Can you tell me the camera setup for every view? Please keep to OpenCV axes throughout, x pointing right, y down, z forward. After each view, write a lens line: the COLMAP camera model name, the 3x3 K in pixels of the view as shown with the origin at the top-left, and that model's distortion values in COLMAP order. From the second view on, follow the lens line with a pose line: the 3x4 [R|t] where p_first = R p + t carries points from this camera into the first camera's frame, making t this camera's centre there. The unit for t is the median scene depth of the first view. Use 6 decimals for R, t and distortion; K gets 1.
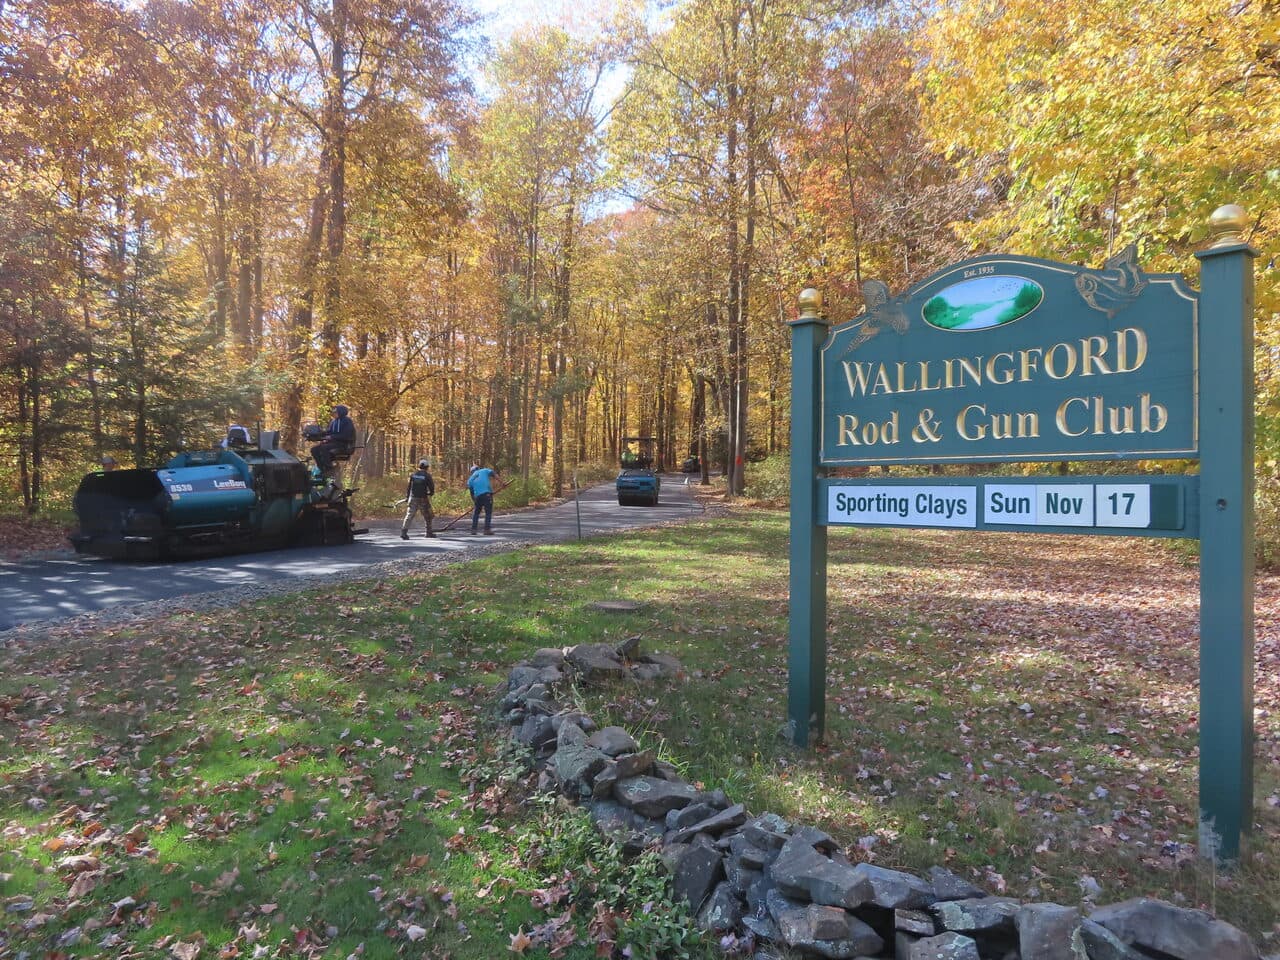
lens RADIAL K [[866.1, 0, 640.0], [0, 866.1, 480.0], [0, 0, 1]] dist [0.003833, 0.001292]
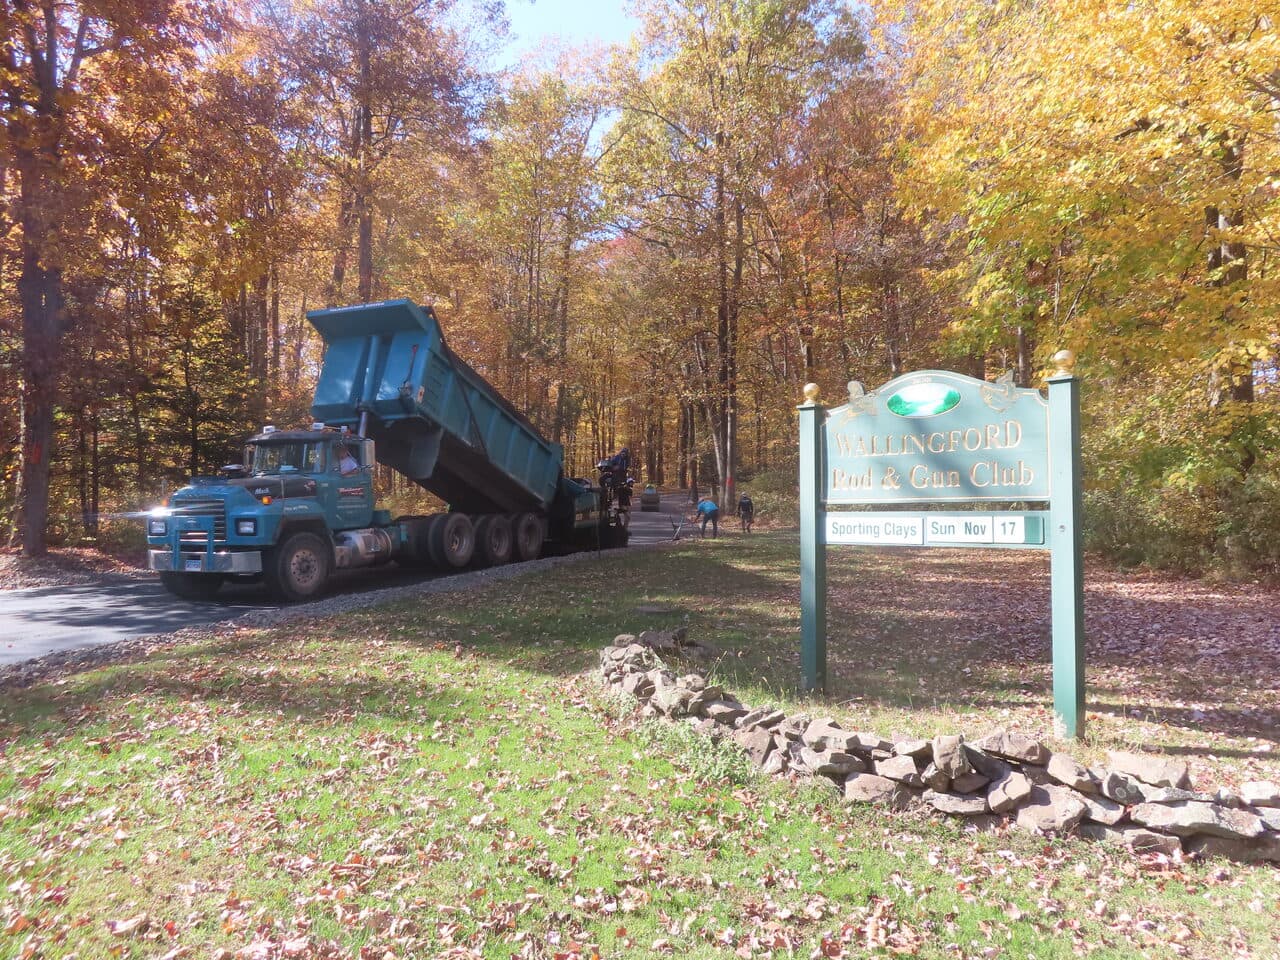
lens RADIAL K [[887.3, 0, 640.0], [0, 887.3, 480.0], [0, 0, 1]] dist [-0.007420, -0.001052]
pose [[0.999677, -0.009518, 0.023545, -0.036033], [0.009961, 0.999774, -0.018783, -0.008051], [-0.023361, 0.019011, 0.999546, -0.133916]]
